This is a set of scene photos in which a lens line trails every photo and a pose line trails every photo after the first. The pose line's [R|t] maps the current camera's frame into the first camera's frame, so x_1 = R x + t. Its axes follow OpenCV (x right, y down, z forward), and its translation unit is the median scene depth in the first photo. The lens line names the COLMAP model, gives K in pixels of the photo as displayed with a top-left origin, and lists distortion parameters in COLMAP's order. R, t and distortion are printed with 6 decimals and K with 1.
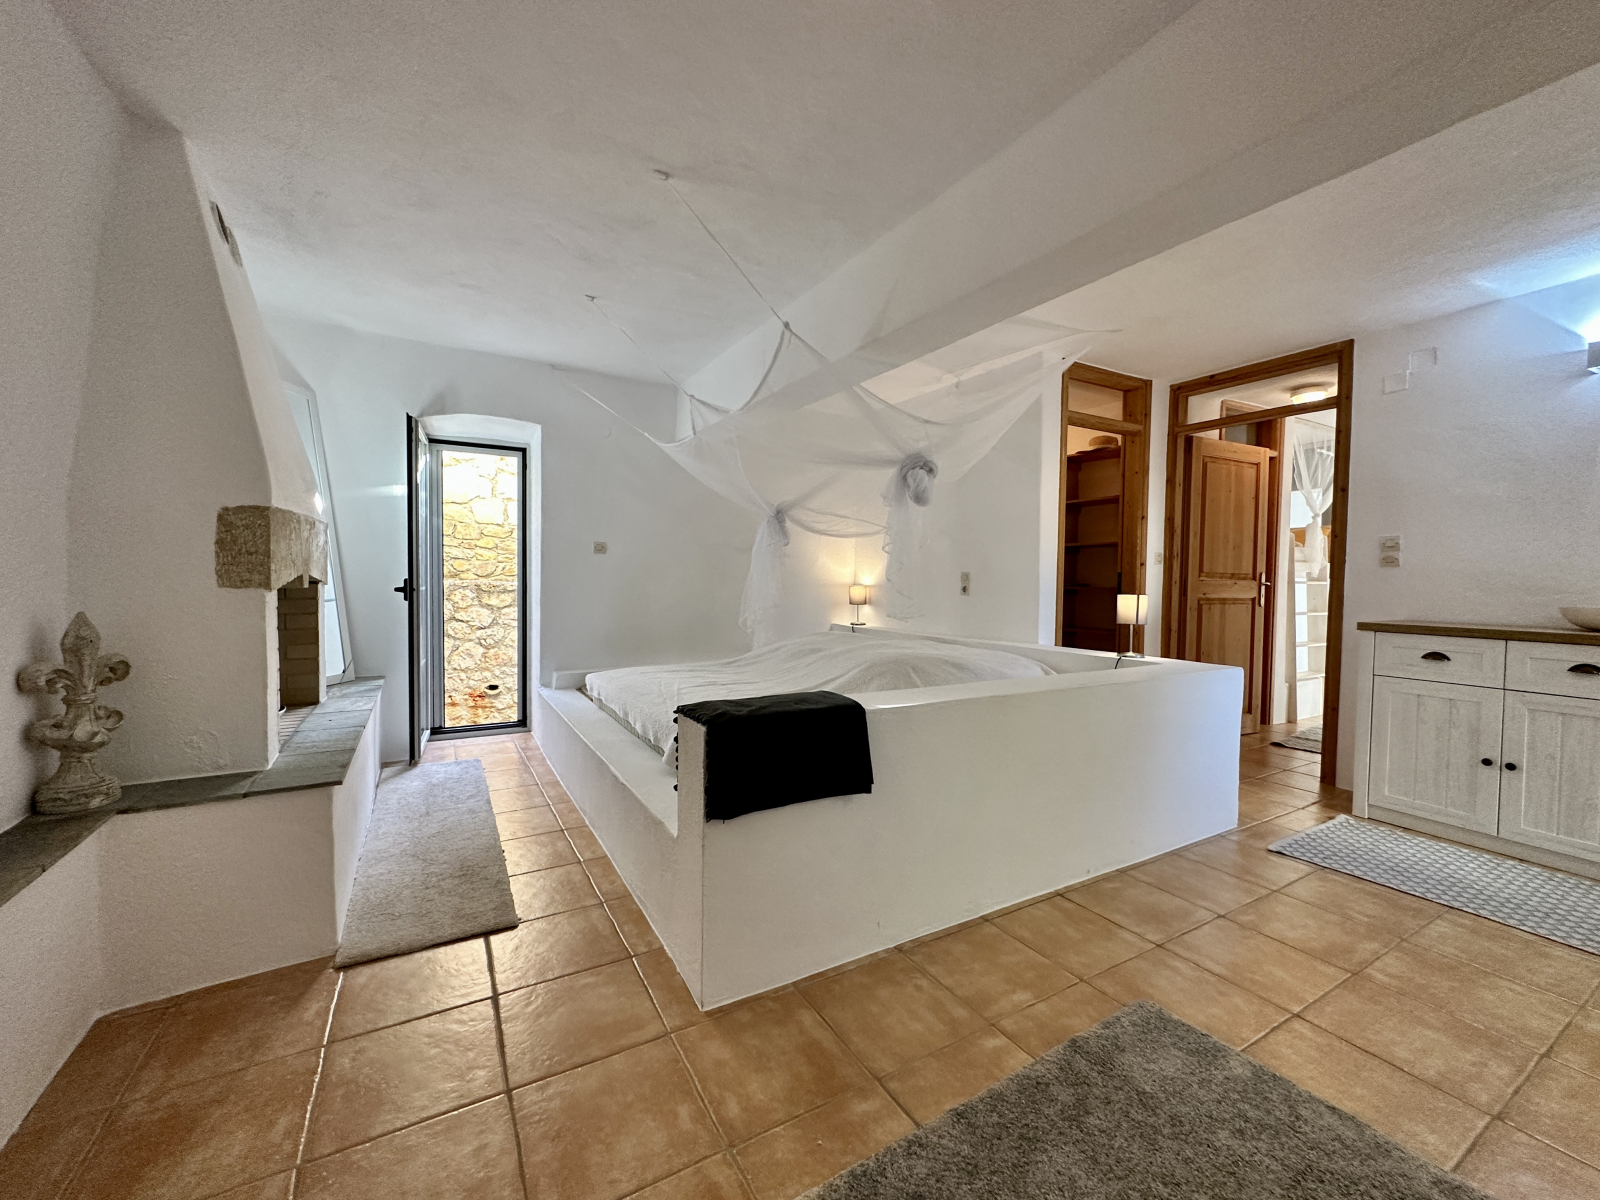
lens RADIAL K [[641.8, 0, 800.0], [0, 641.8, 600.0], [0, 0, 1]] dist [0.000246, 0.000093]
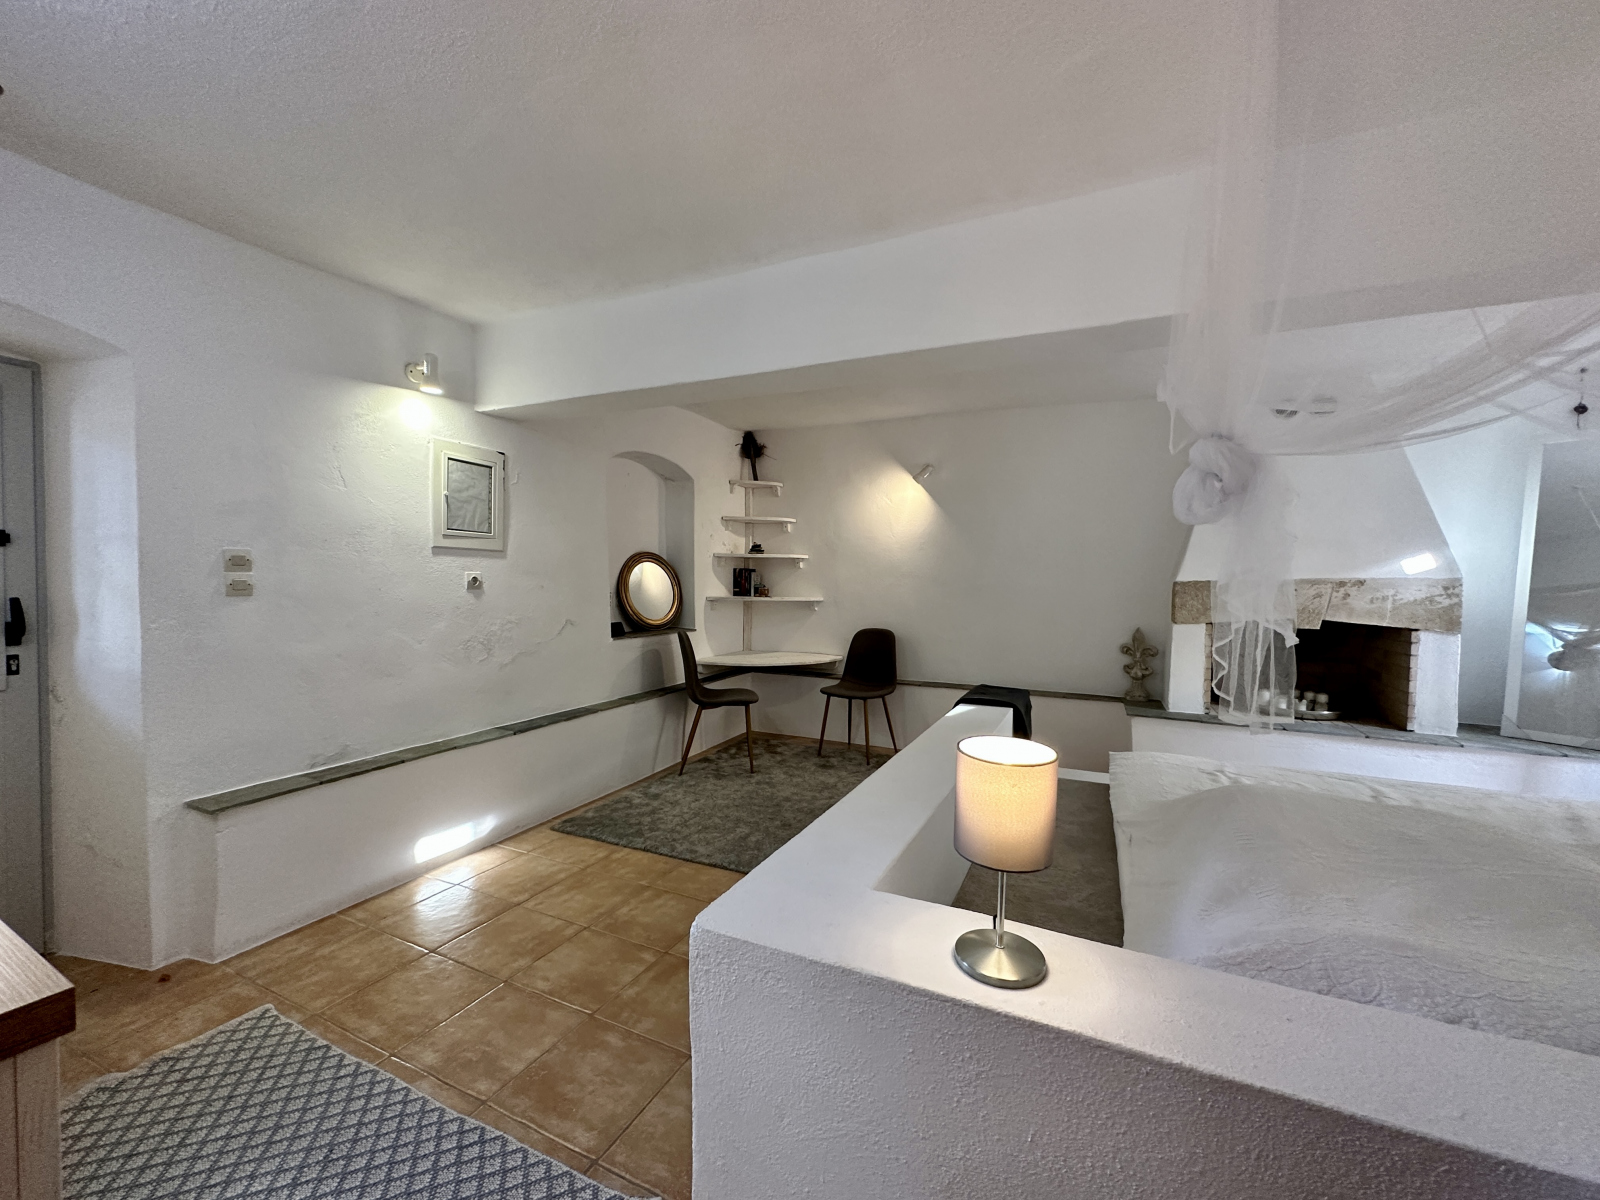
lens RADIAL K [[641.8, 0, 800.0], [0, 641.8, 600.0], [0, 0, 1]] dist [0.000246, 0.000093]
pose [[-0.825040, -0.006162, -0.565041, 1.351395], [-0.039580, 0.998115, 0.046906, -0.148551], [0.563687, 0.061064, -0.823728, 2.111641]]
